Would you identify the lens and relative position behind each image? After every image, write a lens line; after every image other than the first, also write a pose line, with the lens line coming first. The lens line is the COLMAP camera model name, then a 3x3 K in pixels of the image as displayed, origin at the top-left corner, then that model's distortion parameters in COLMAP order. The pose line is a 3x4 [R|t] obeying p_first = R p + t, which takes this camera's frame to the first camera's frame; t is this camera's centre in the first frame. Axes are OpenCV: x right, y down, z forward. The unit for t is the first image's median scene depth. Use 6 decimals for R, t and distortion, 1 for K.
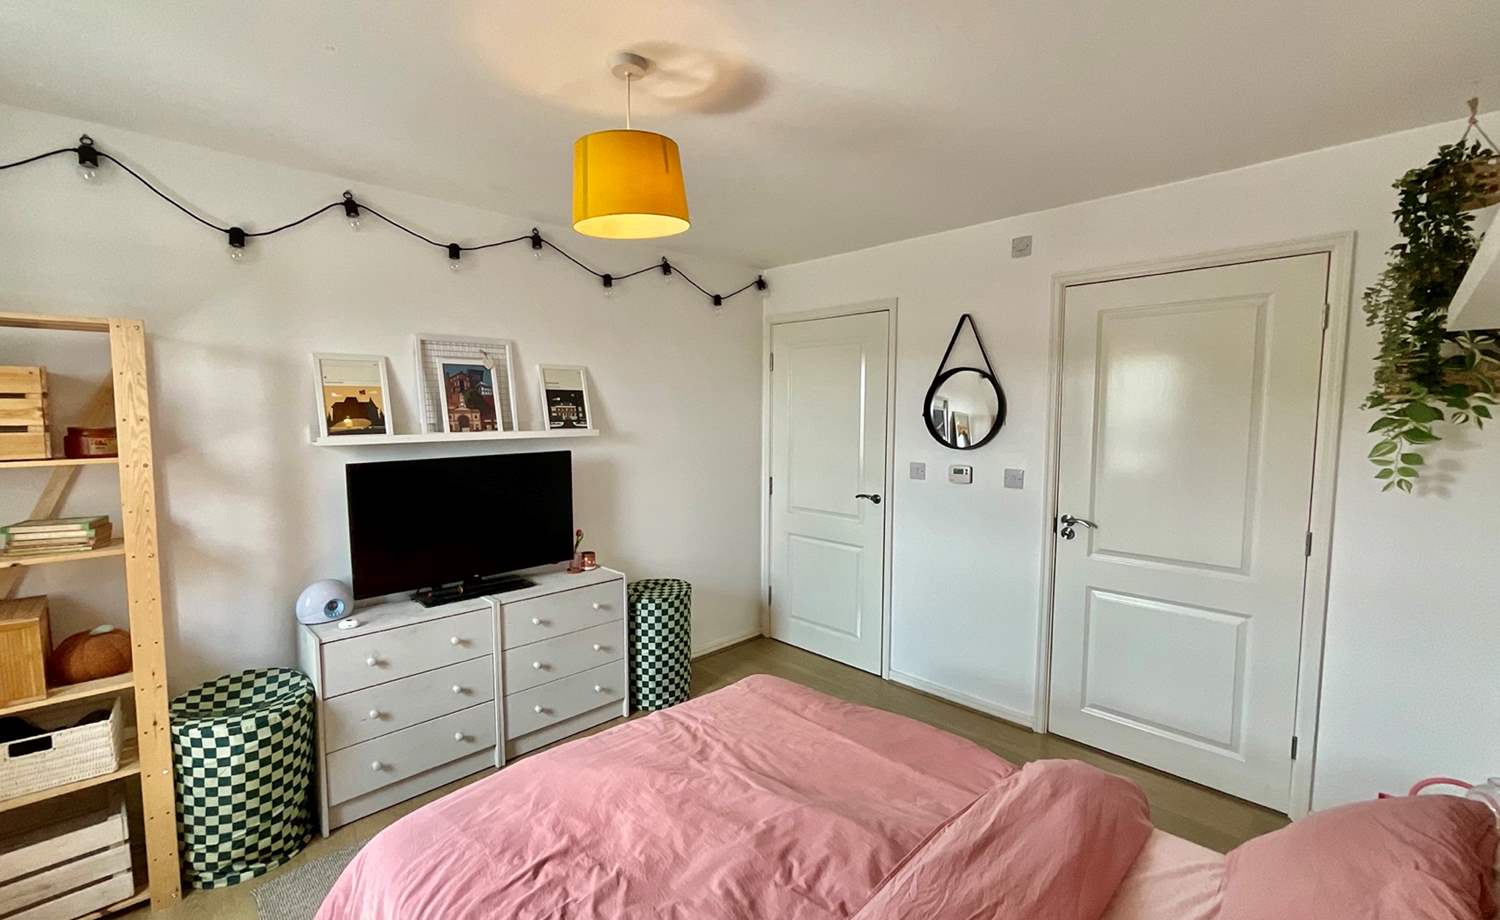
lens RADIAL K [[608.3, 0, 750.0], [0, 608.3, 460.0], [0, 0, 1]] dist [-0.000823, -0.000059]
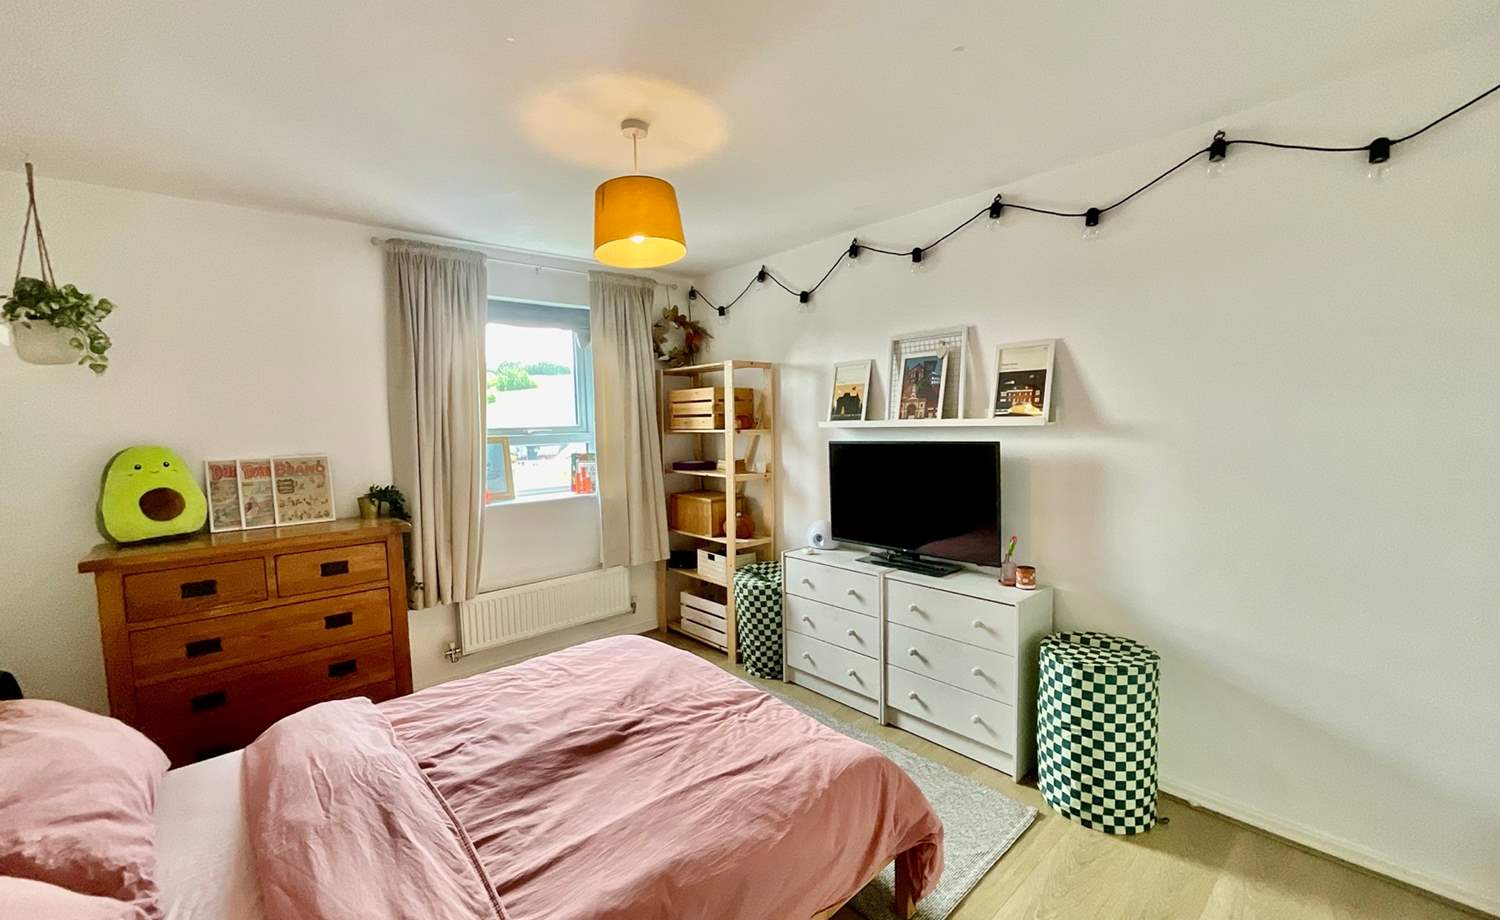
lens RADIAL K [[602.2, 0, 767.1], [0, 602.2, 456.6], [0, 0, 1]] dist [0.002459, 0.000503]
pose [[-0.014995, 0.068288, -0.997553, 0.624729], [-0.054971, 0.996100, 0.069015, -0.039151], [0.998375, 0.055871, -0.011182, 0.749415]]
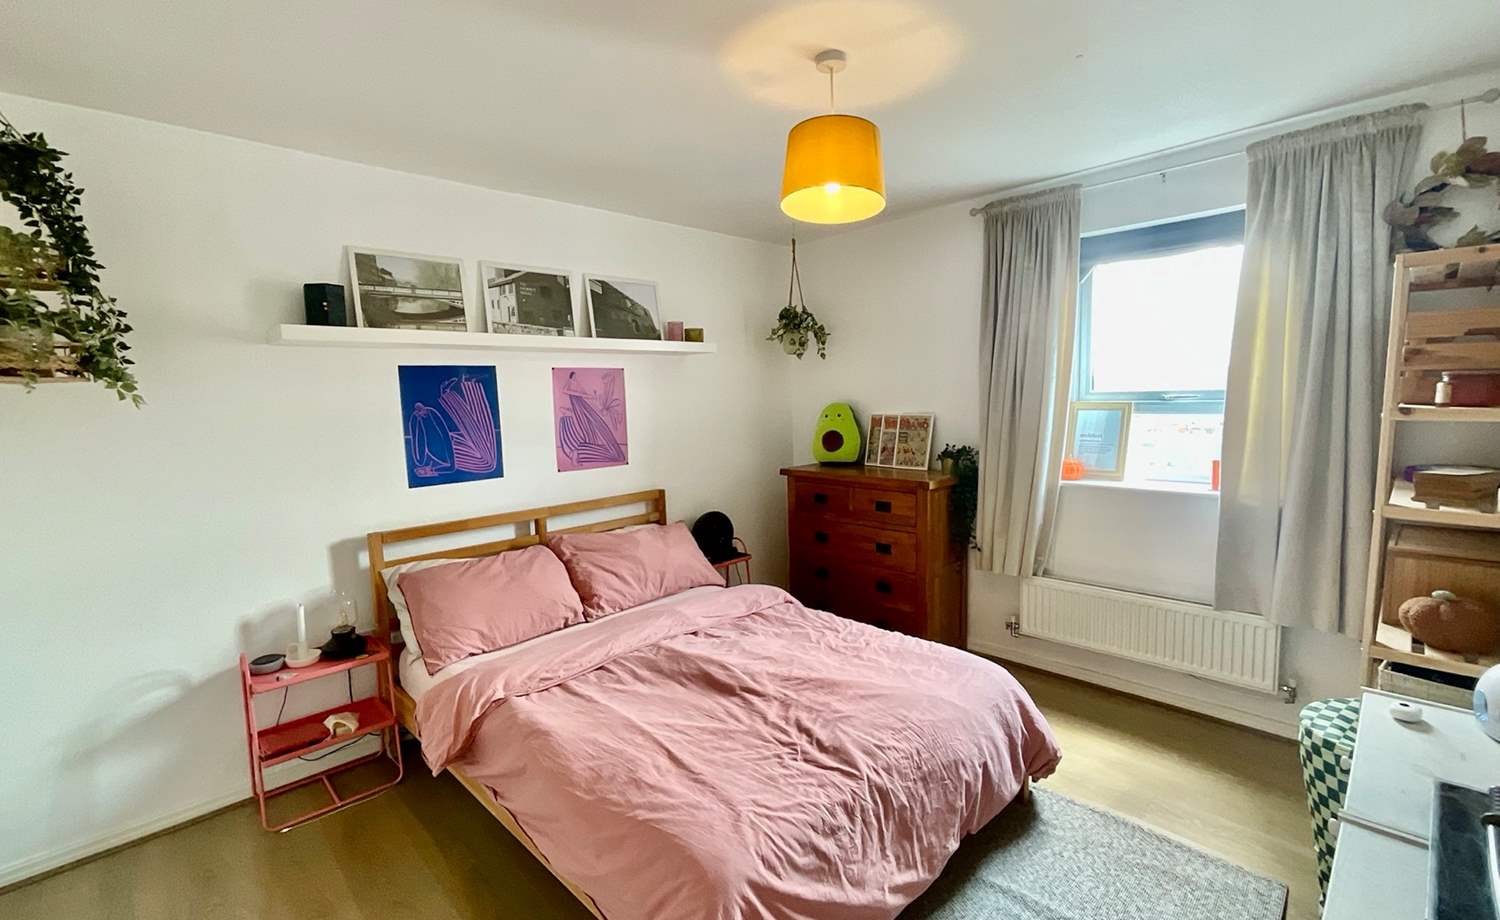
lens RADIAL K [[665.5, 0, 750.0], [0, 665.5, 460.0], [0, 0, 1]] dist [-0.001049, 0.000420]
pose [[-0.999462, 0.030994, -0.010731, -0.012065], [0.028576, 0.983440, 0.178965, -0.088752], [0.016100, 0.178562, -0.983797, 1.311809]]
